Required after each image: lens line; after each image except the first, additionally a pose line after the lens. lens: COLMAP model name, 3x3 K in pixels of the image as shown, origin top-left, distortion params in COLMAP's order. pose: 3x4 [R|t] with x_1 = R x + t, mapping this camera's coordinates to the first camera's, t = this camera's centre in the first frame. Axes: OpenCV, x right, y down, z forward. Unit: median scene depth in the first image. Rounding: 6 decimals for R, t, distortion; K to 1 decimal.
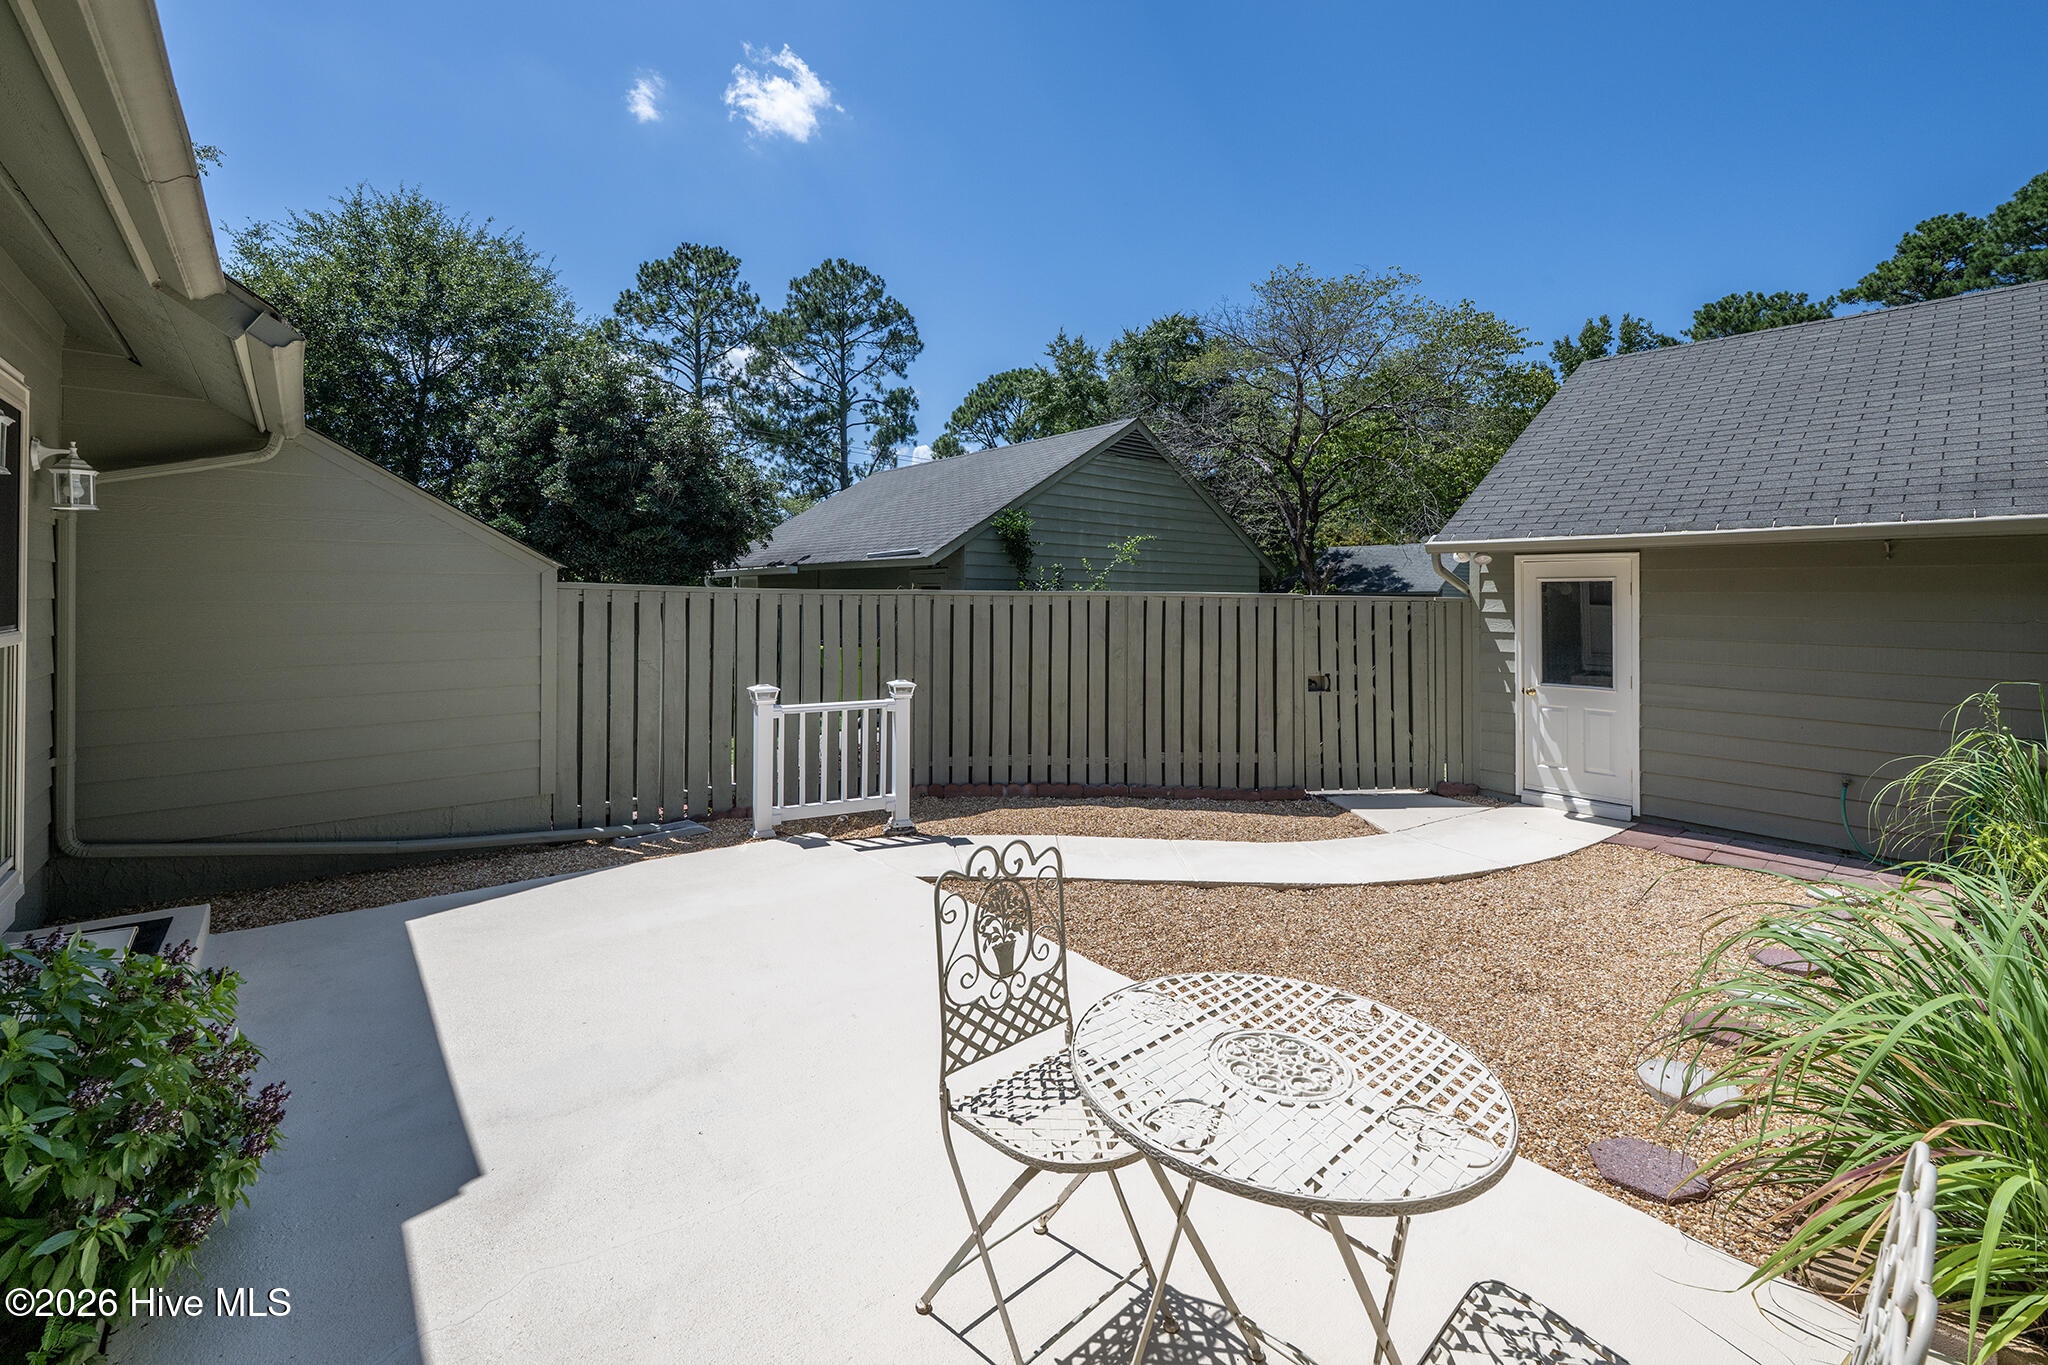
lens RADIAL K [[828.1, 0, 1048.3], [0, 828.1, 555.9], [0, 0, 1]] dist [0.000404, -0.000013]
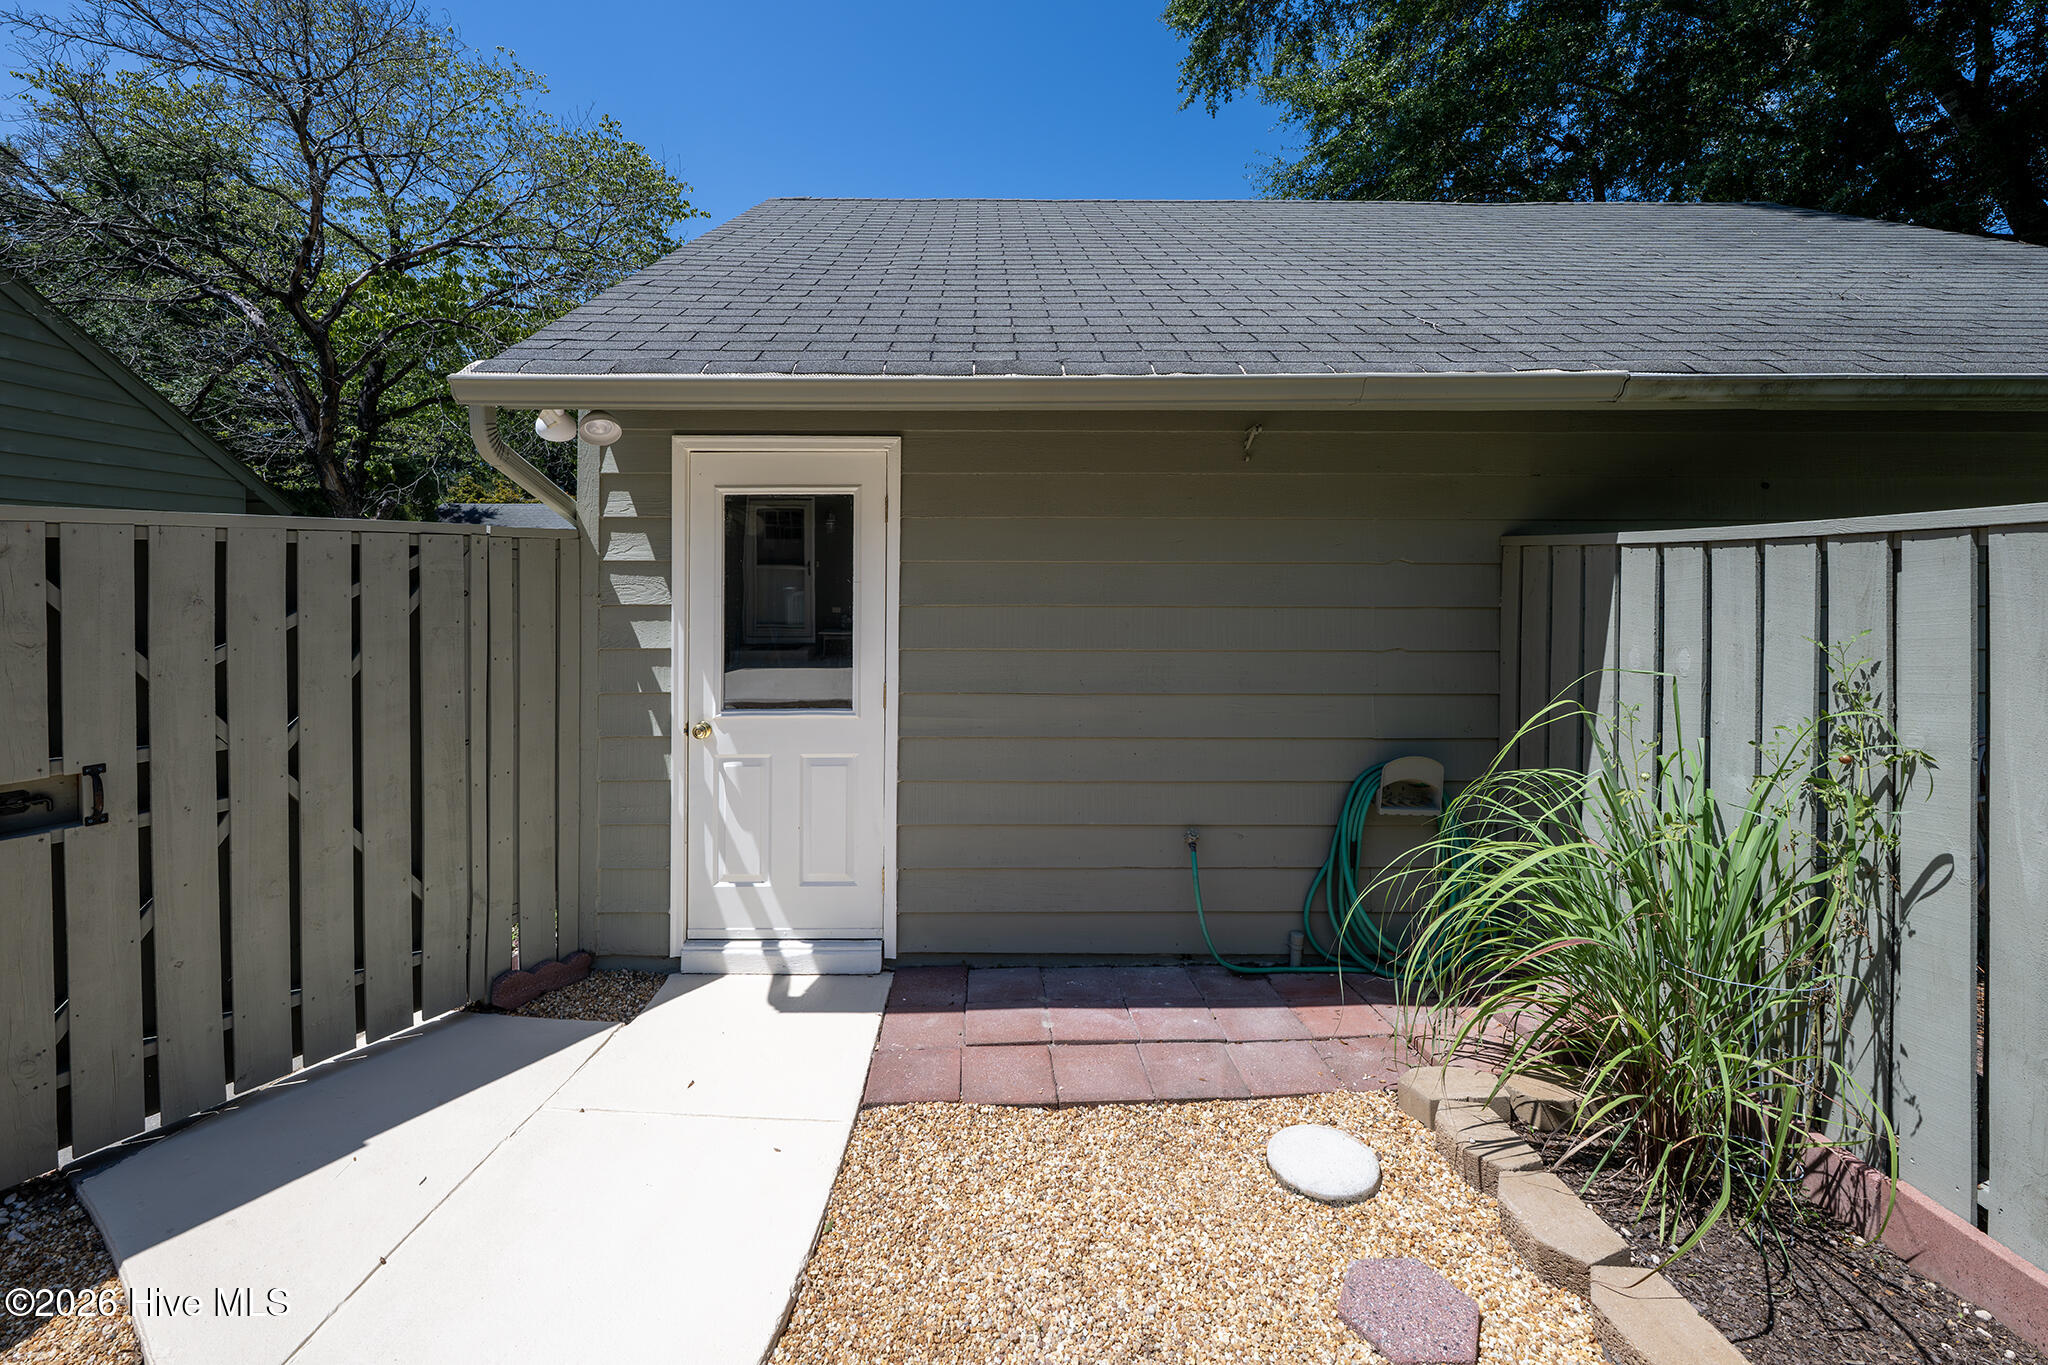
lens RADIAL K [[851.2, 0, 984.7], [0, 851.2, 589.7], [0, 0, 1]] dist [-0.000100, -0.000193]
pose [[0.653411, -0.025640, 0.756569, 0.331700], [-0.031508, 0.997639, 0.061023, 0.051799], [-0.756348, -0.063711, 0.651060, 0.583039]]
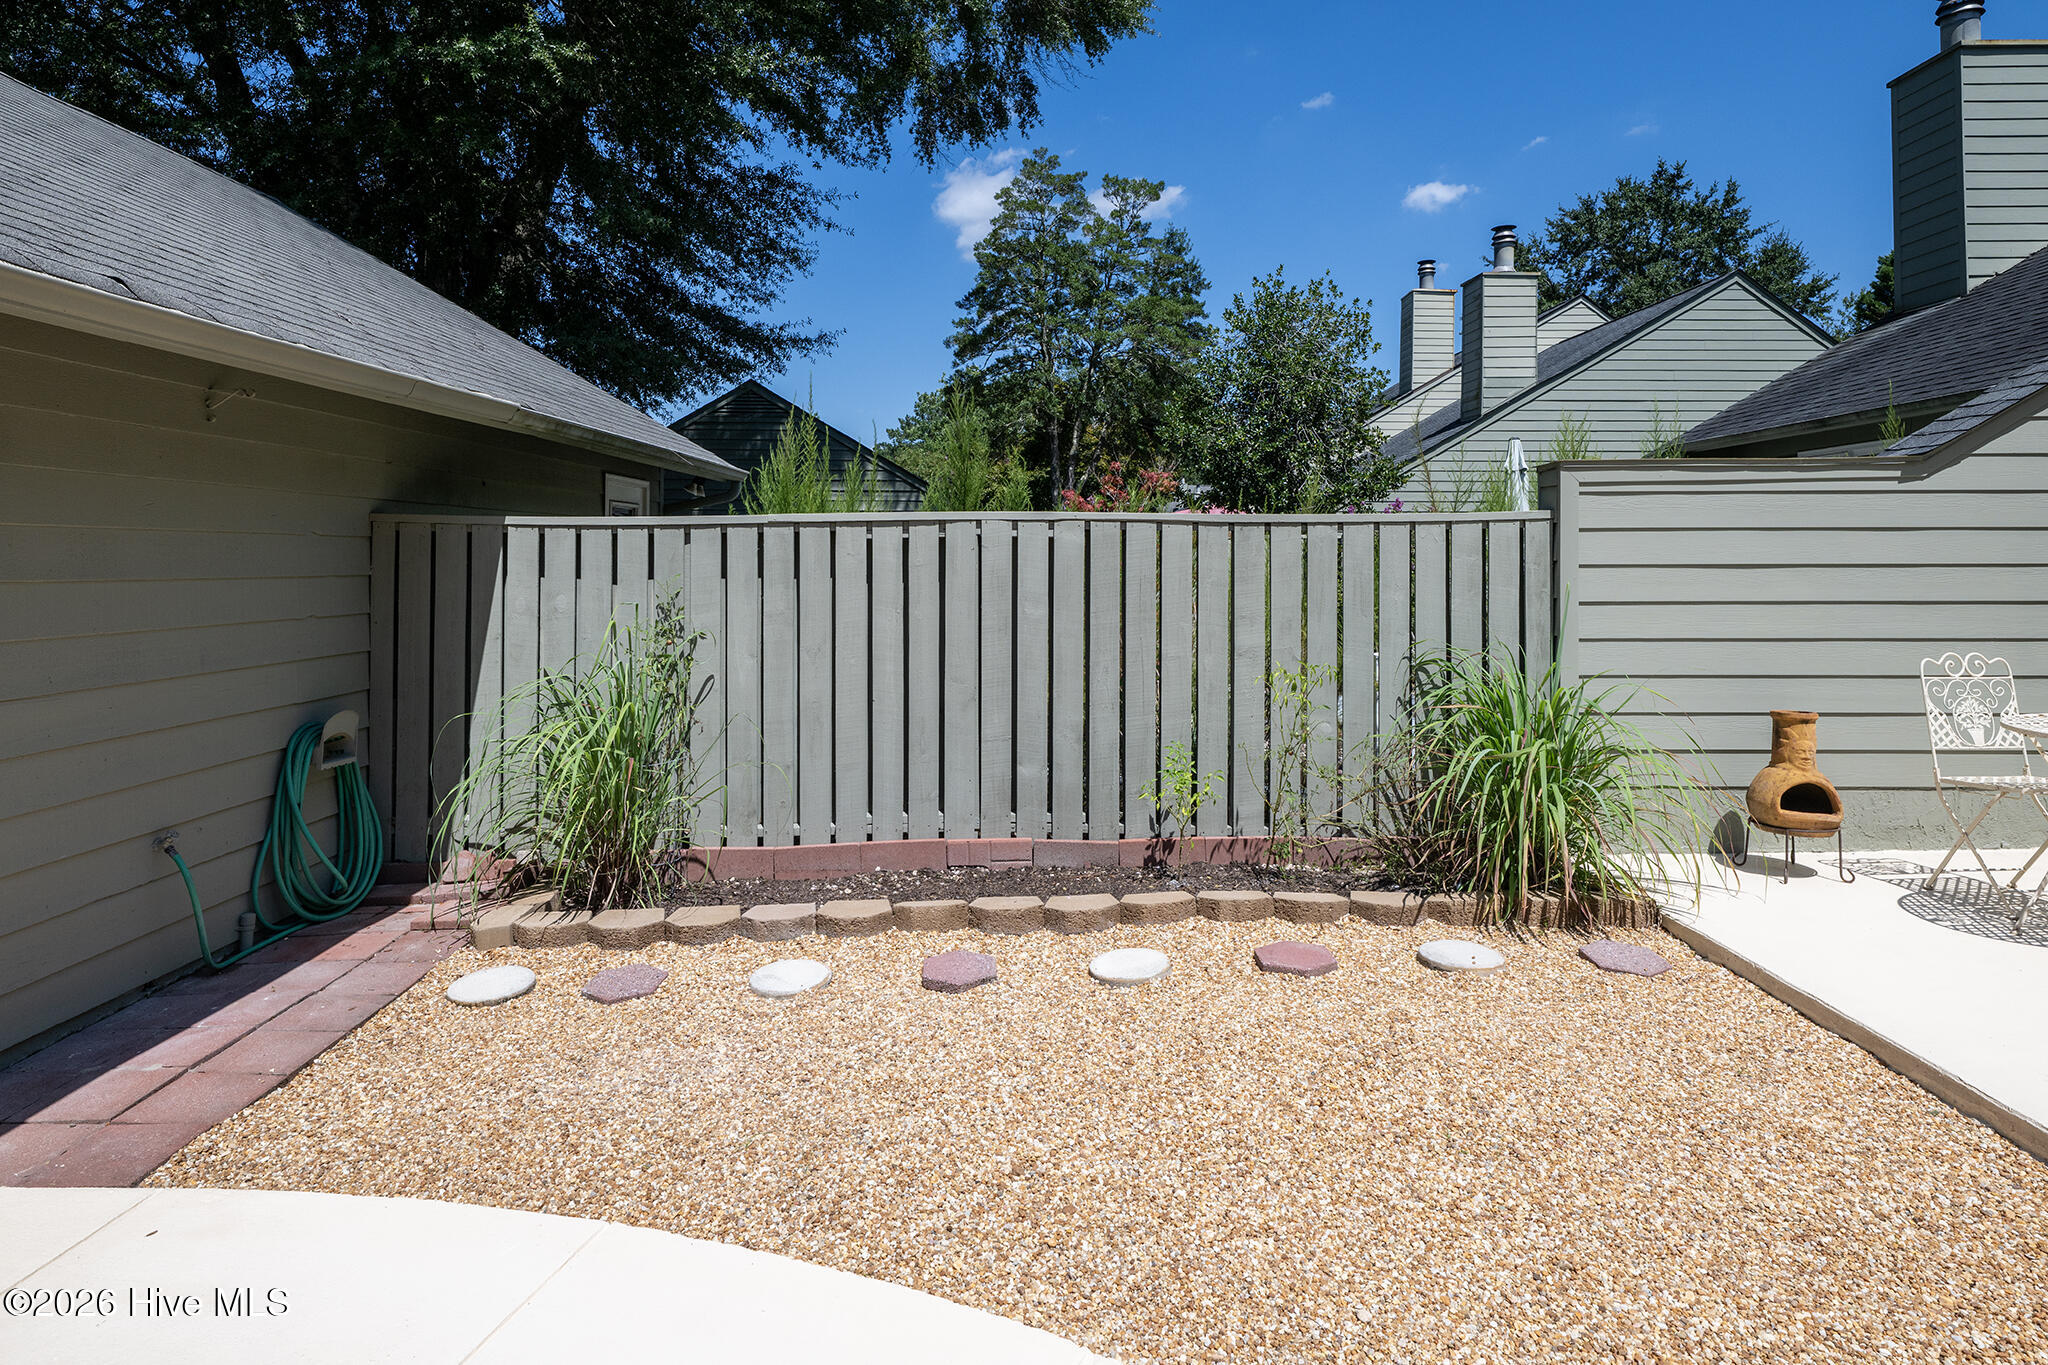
lens RADIAL K [[1146.5, 0, 1023.5], [0, 1146.5, 538.6], [0, 0, 1]] dist [-0.003447, 0.000668]
pose [[-0.736787, -0.002452, 0.676121, 0.075031], [-0.044482, 0.998003, -0.044853, 0.072769], [-0.674661, -0.063123, -0.735424, 0.931640]]
